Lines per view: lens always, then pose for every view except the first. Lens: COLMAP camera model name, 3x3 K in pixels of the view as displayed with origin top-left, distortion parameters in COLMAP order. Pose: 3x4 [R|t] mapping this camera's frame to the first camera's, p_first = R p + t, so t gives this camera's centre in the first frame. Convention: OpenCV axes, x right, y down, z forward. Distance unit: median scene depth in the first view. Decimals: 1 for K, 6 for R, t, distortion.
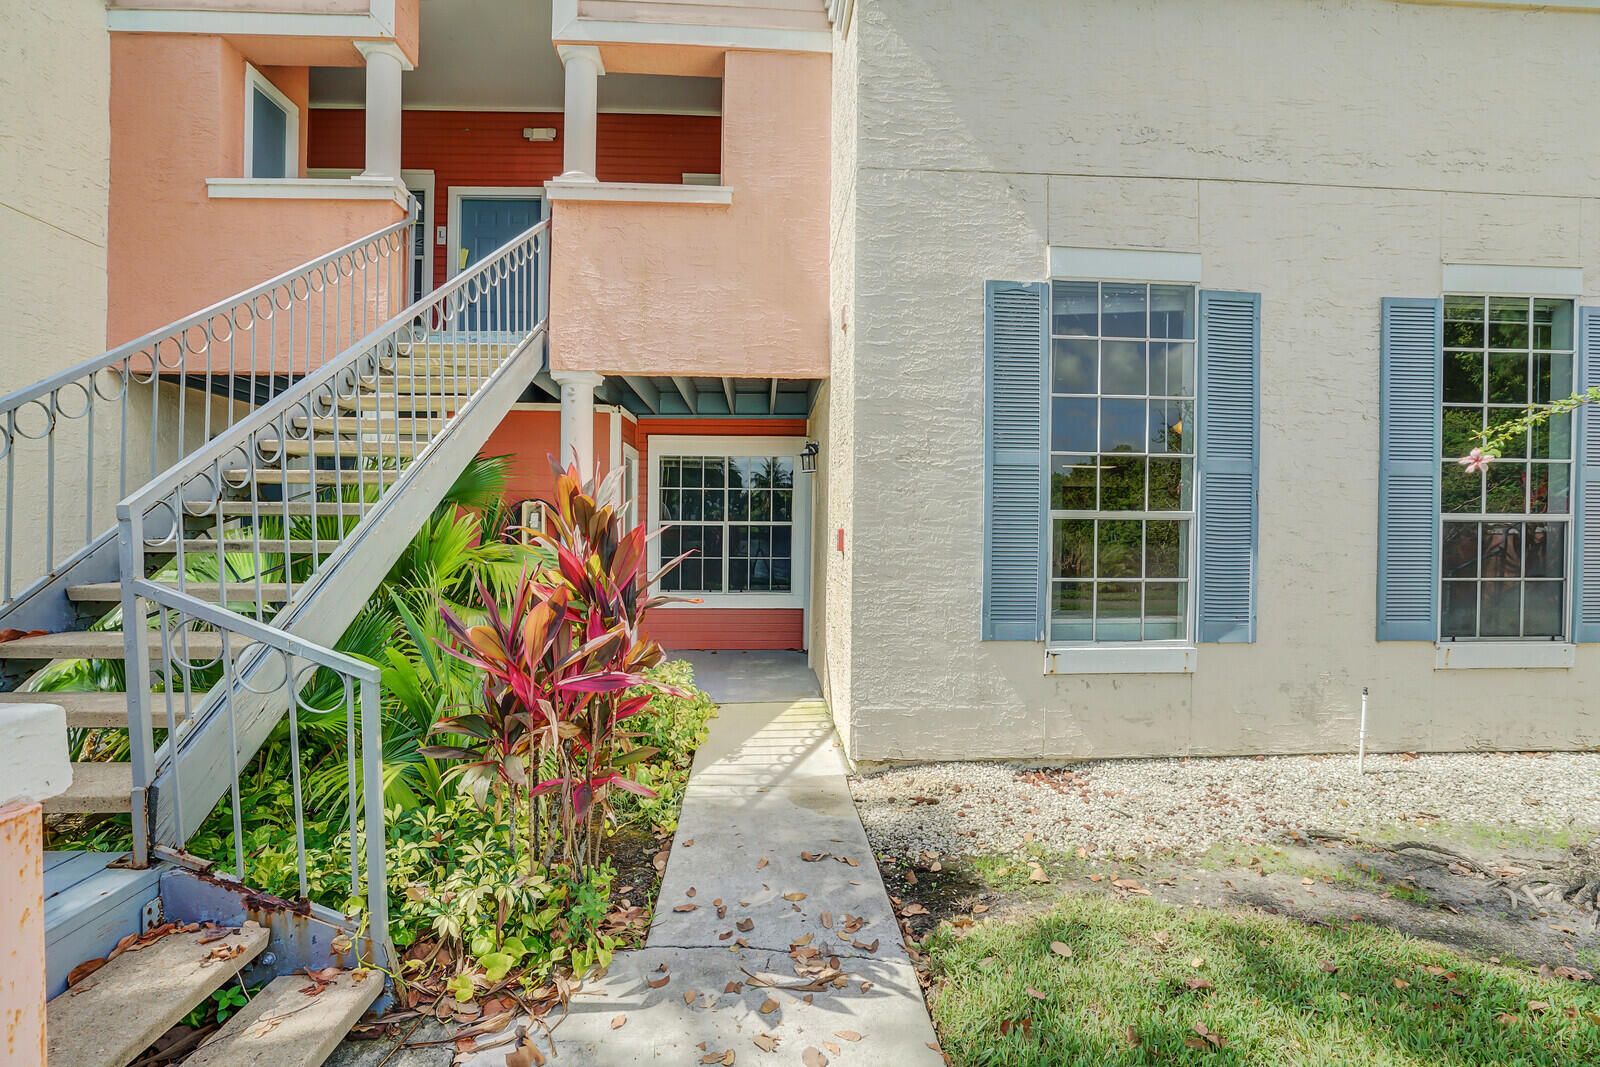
lens RADIAL K [[751.9, 0, 798.7], [0, 751.9, 538.2], [0, 0, 1]] dist [-0.002371, -0.001292]
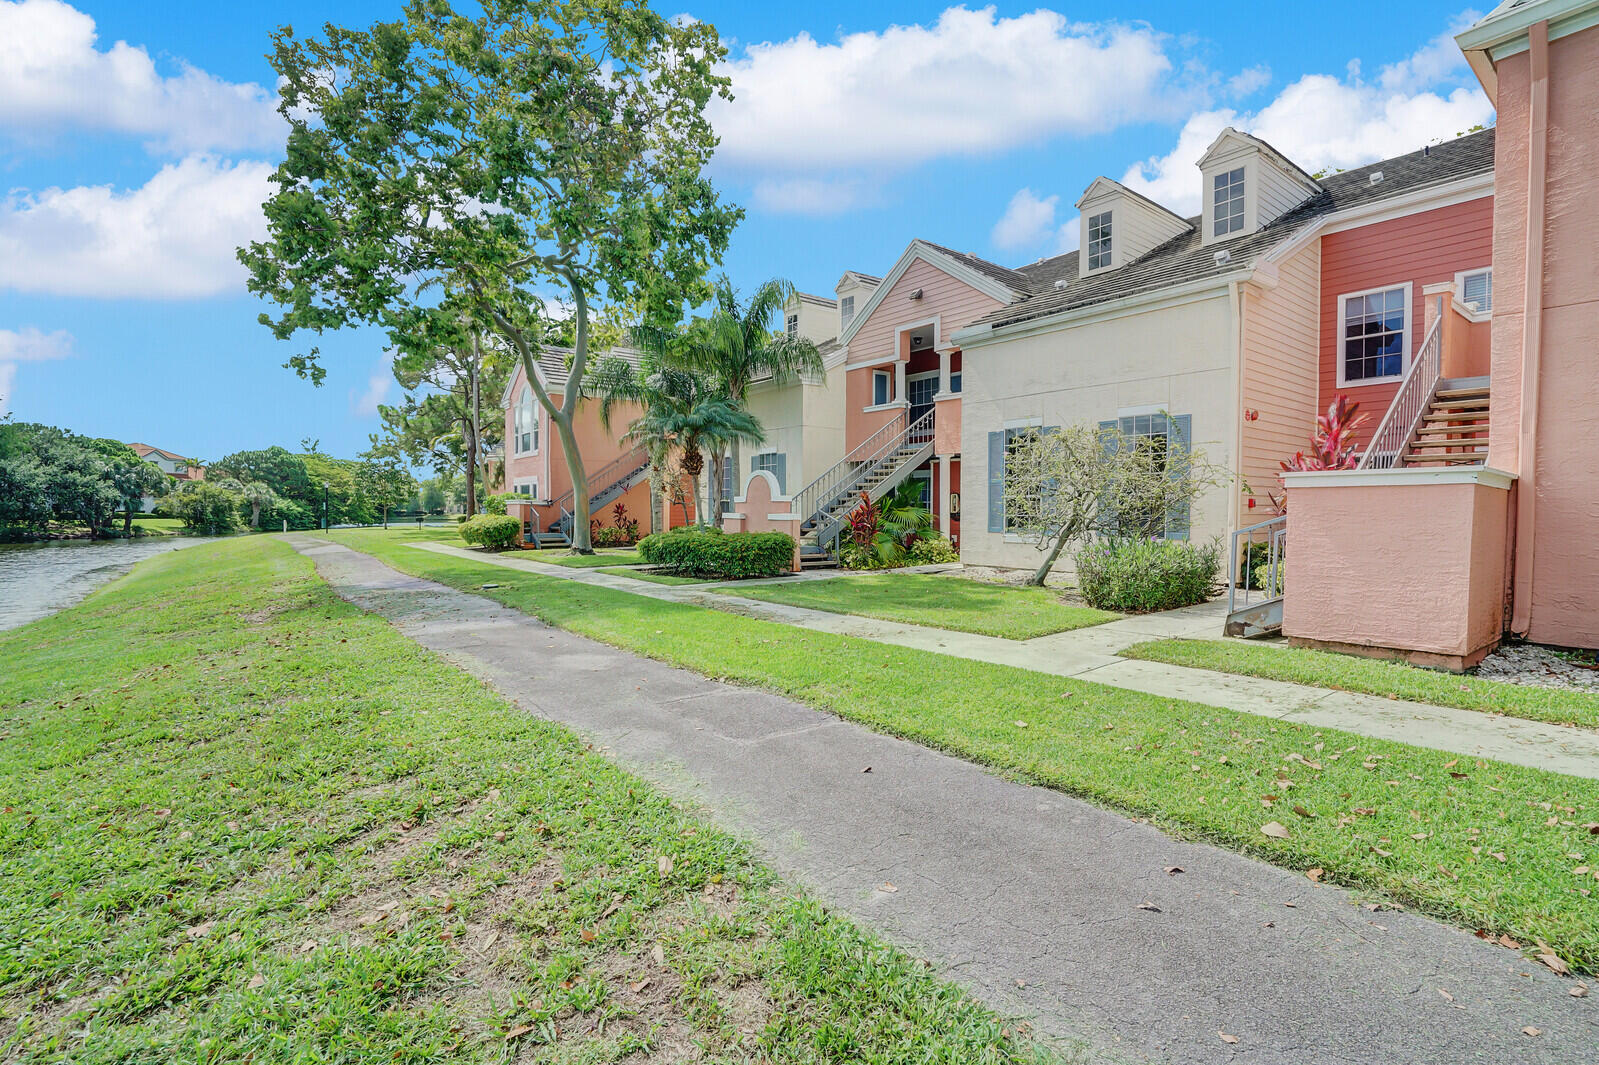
lens RADIAL K [[751.5, 0, 799.5], [0, 751.5, 534.6], [0, 0, 1]] dist [-0.002371, -0.001292]
pose [[0.586886, 0.008035, -0.809630, 2.590539], [0.006512, 0.999872, 0.014643, 0.090398], [0.809644, -0.013865, 0.586758, -1.828852]]
